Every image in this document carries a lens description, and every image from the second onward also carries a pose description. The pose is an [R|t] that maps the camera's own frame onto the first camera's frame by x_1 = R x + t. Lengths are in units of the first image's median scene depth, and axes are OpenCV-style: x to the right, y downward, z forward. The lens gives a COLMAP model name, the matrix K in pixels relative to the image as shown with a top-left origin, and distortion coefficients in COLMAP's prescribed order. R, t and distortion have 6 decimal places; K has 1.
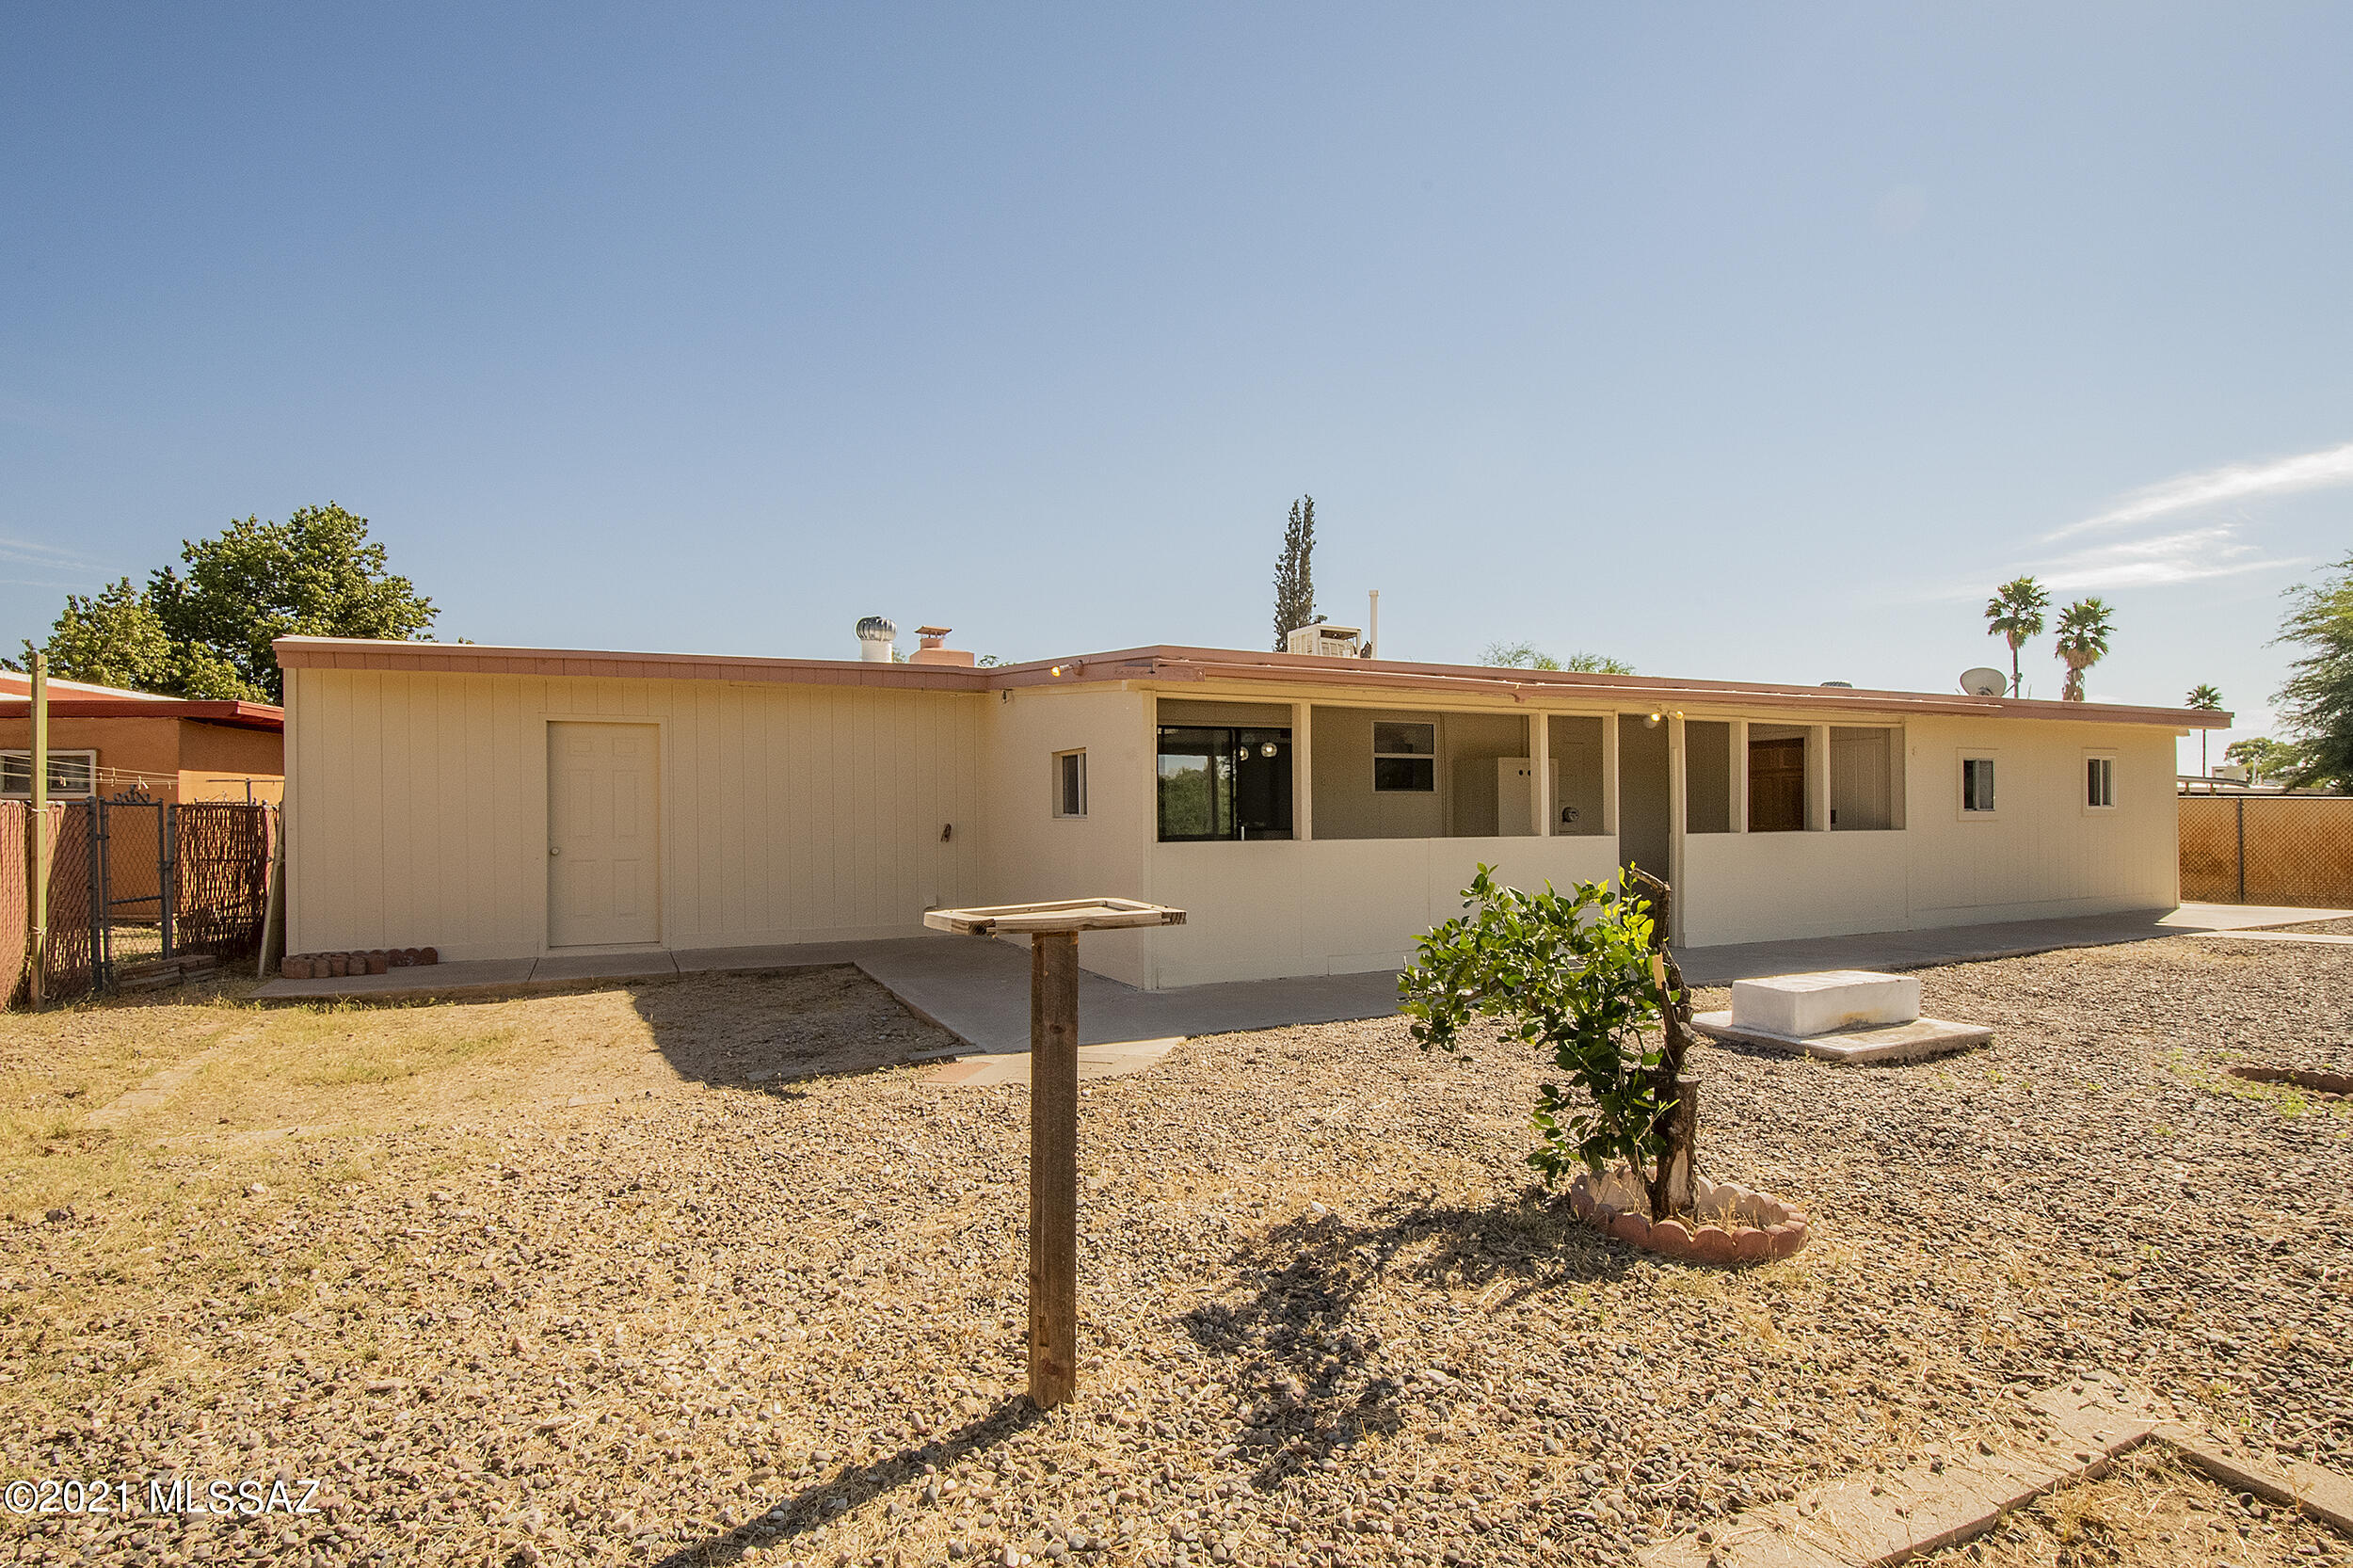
lens RADIAL K [[1128.8, 0, 1176.5], [0, 1128.8, 784.0], [0, 0, 1]] dist [0.014162, -0.021099]
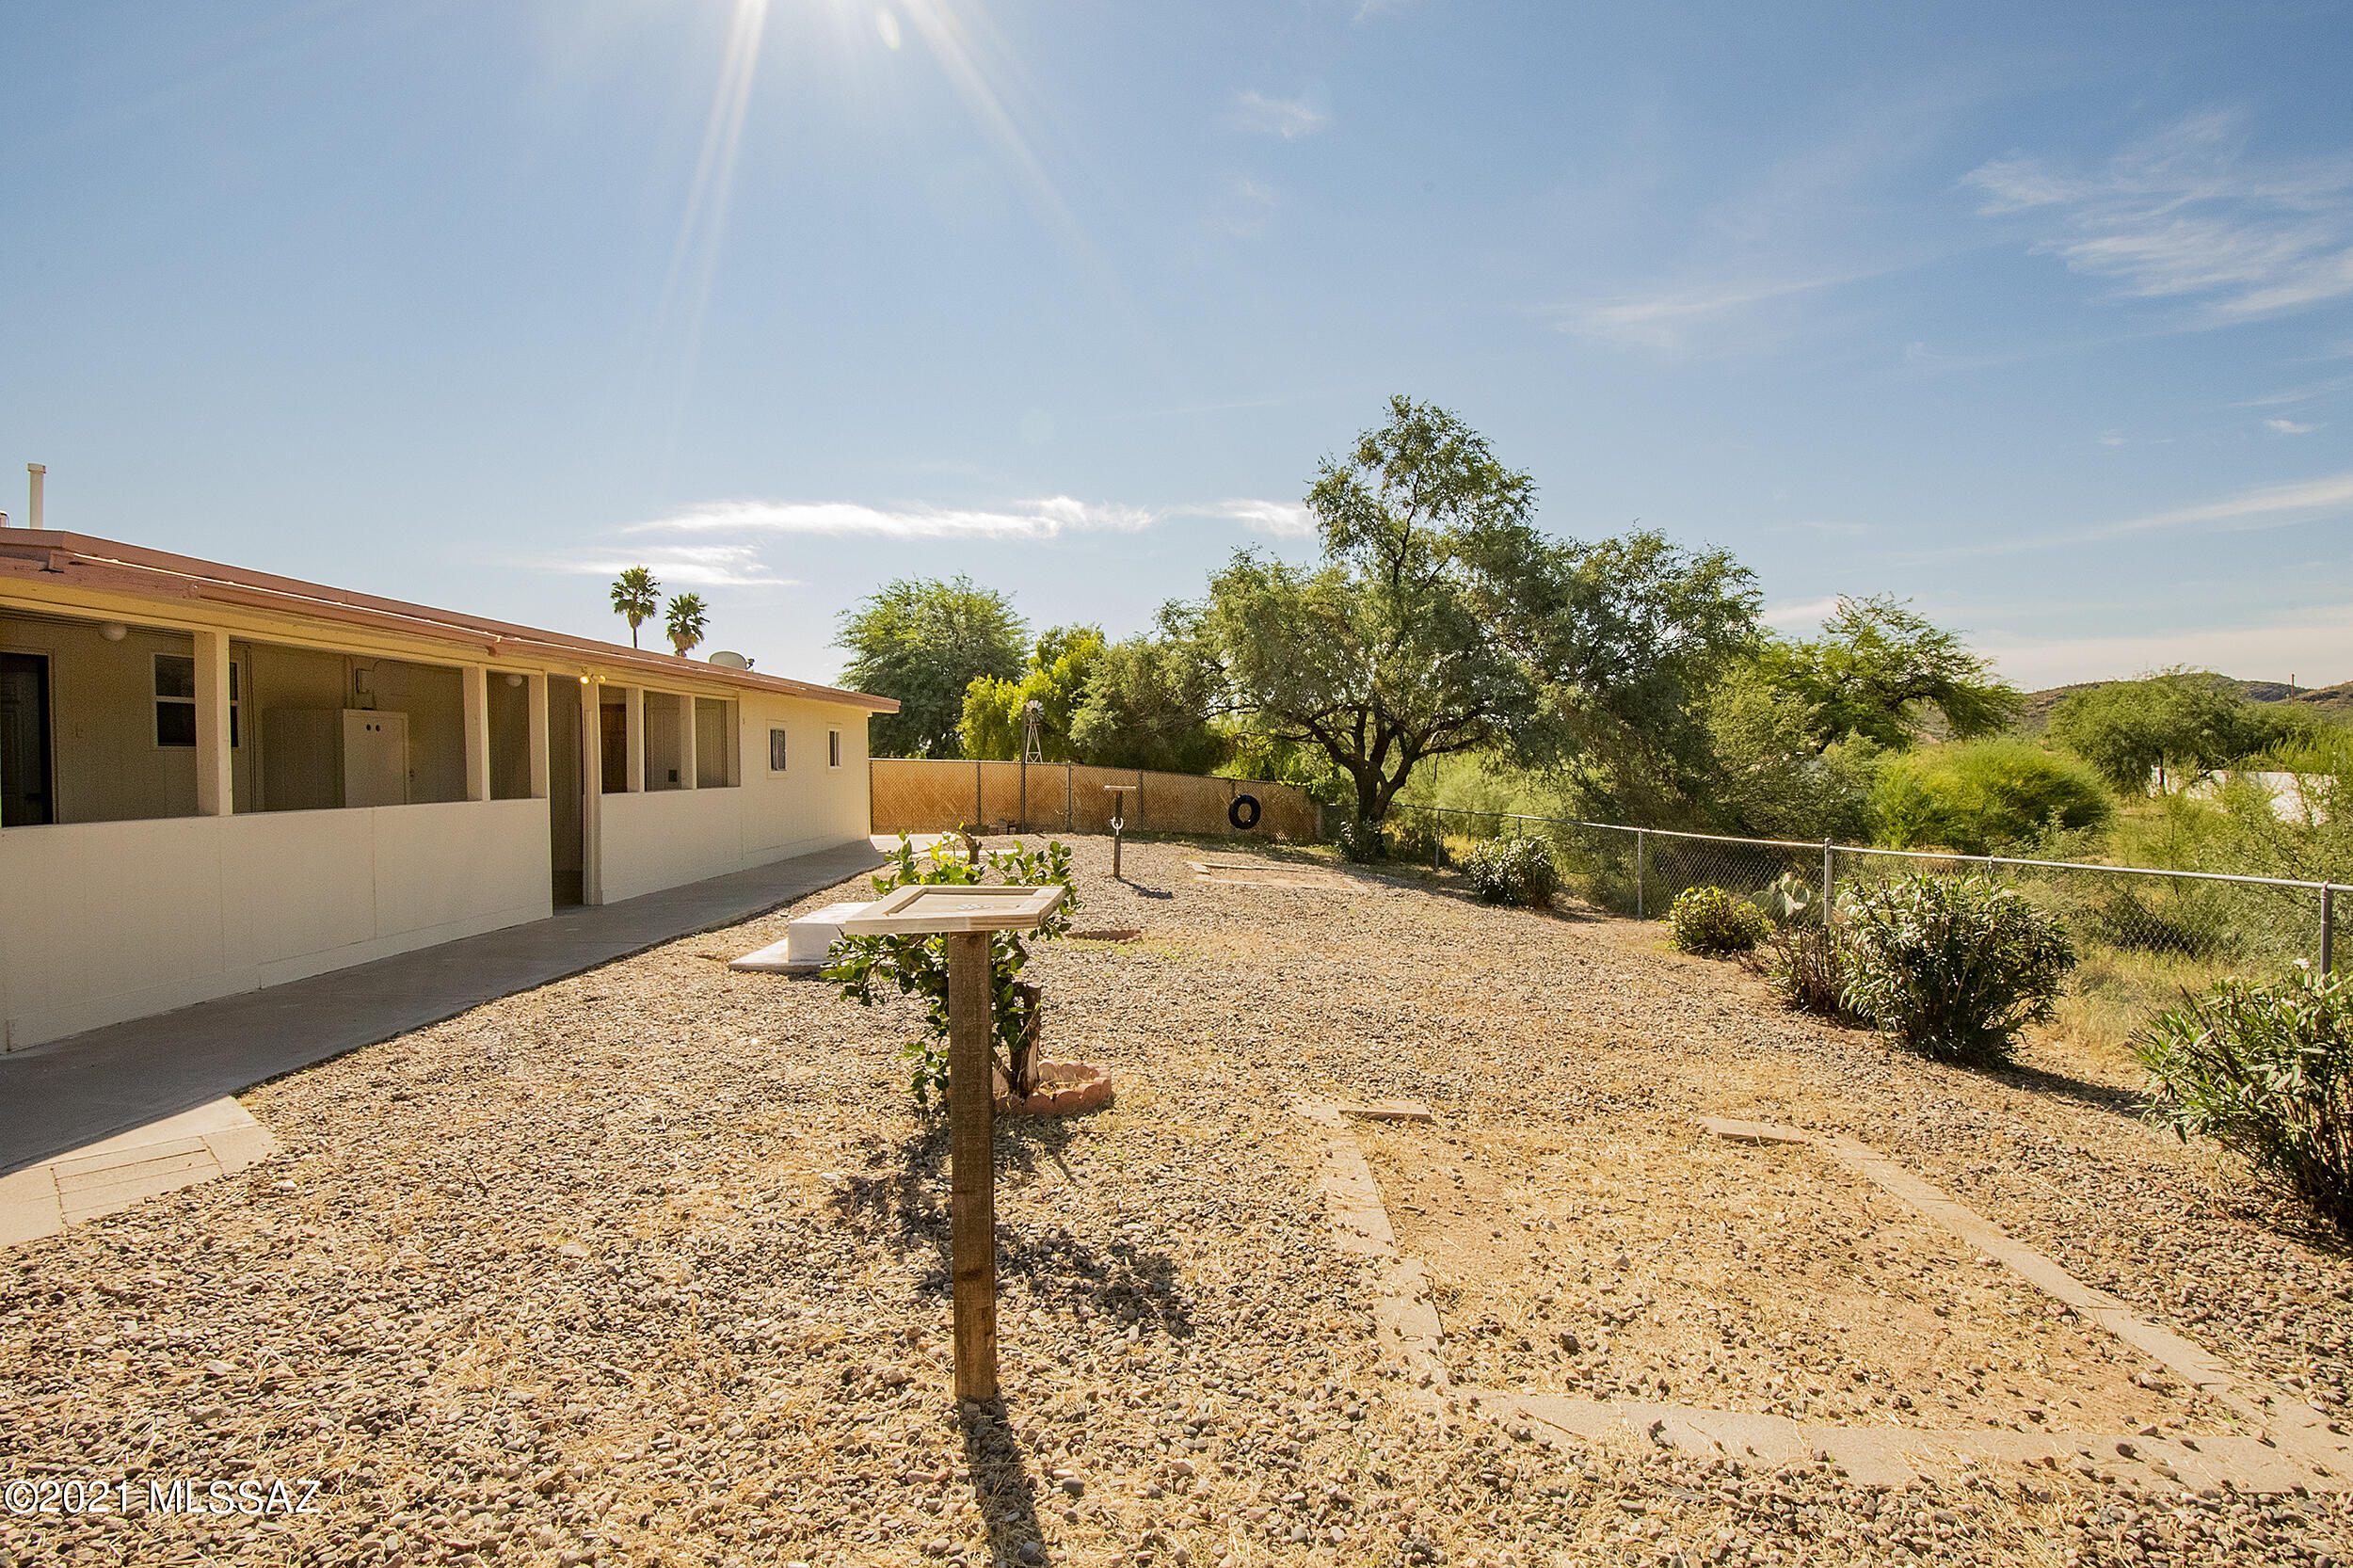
lens RADIAL K [[1054.0, 0, 1180.2], [0, 1054.0, 820.6], [0, 0, 1]] dist [0.001626, -0.013099]
pose [[0.455185, -0.044938, 0.889262, -0.539181], [-0.022281, 0.997838, 0.061830, -0.014628], [-0.890118, -0.047957, 0.453200, 0.282486]]
